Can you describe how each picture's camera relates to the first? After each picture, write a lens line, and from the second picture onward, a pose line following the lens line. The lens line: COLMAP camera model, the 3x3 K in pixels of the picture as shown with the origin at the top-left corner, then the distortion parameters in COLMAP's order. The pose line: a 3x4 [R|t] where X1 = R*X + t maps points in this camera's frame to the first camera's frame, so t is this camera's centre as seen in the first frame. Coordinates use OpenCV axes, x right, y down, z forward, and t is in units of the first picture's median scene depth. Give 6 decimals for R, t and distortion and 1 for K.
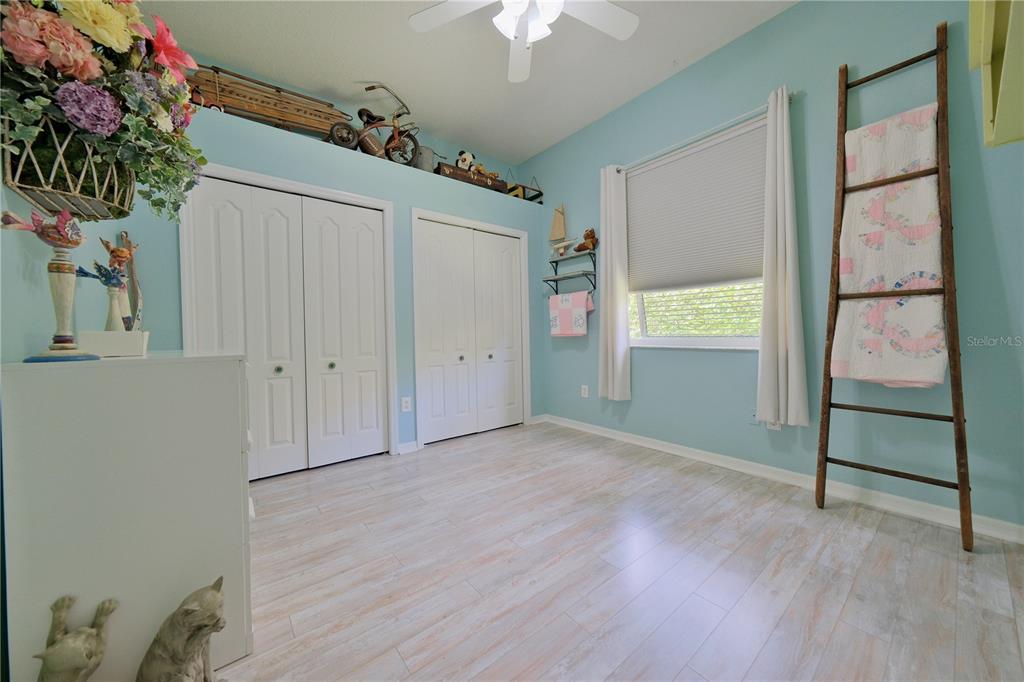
lens RADIAL K [[357.8, 0, 512.0], [0, 357.8, 341.0], [0, 0, 1]] dist [0.008901, 0.000518]
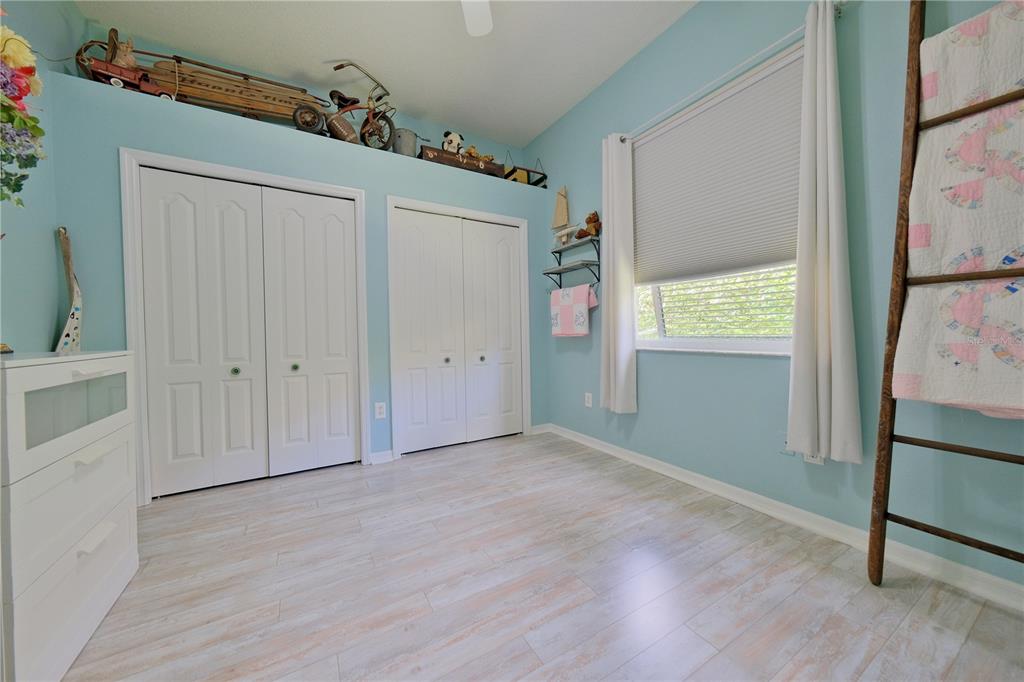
lens RADIAL K [[357.8, 0, 512.0], [0, 357.8, 341.0], [0, 0, 1]] dist [0.008901, 0.000518]
pose [[0.990273, 0.004909, -0.139054, 0.194470], [-0.004622, 0.999986, 0.002389, -0.005265], [0.139063, -0.001723, 0.990282, 0.159883]]
